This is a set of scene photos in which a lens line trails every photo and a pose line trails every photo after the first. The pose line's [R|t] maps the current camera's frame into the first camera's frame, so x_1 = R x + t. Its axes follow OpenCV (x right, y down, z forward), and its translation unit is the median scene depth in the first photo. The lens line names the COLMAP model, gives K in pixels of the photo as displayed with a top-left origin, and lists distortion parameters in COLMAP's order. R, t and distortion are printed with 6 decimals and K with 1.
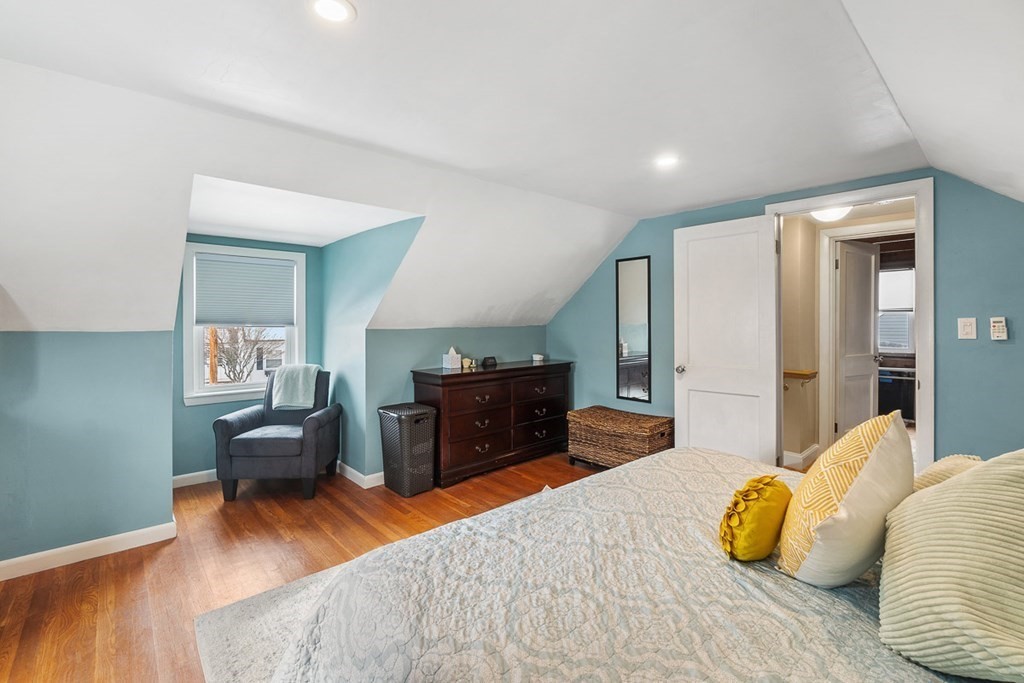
lens RADIAL K [[458.0, 0, 512.1], [0, 458.0, 330.7], [0, 0, 1]] dist [0.000074, -0.000065]
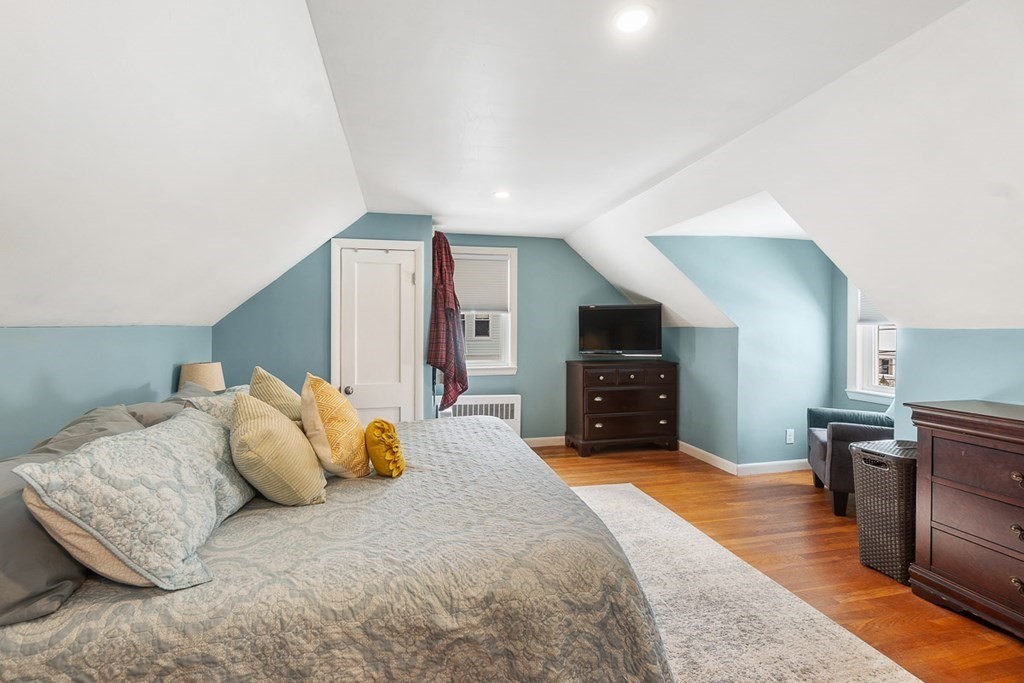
lens RADIAL K [[458.0, 0, 512.1], [0, 458.0, 330.7], [0, 0, 1]] dist [0.000074, -0.000065]
pose [[-0.481381, 0.001577, -0.876510, 0.647709], [-0.021097, 0.999688, 0.013385, 0.005754], [0.876258, 0.024935, -0.481197, 0.846574]]
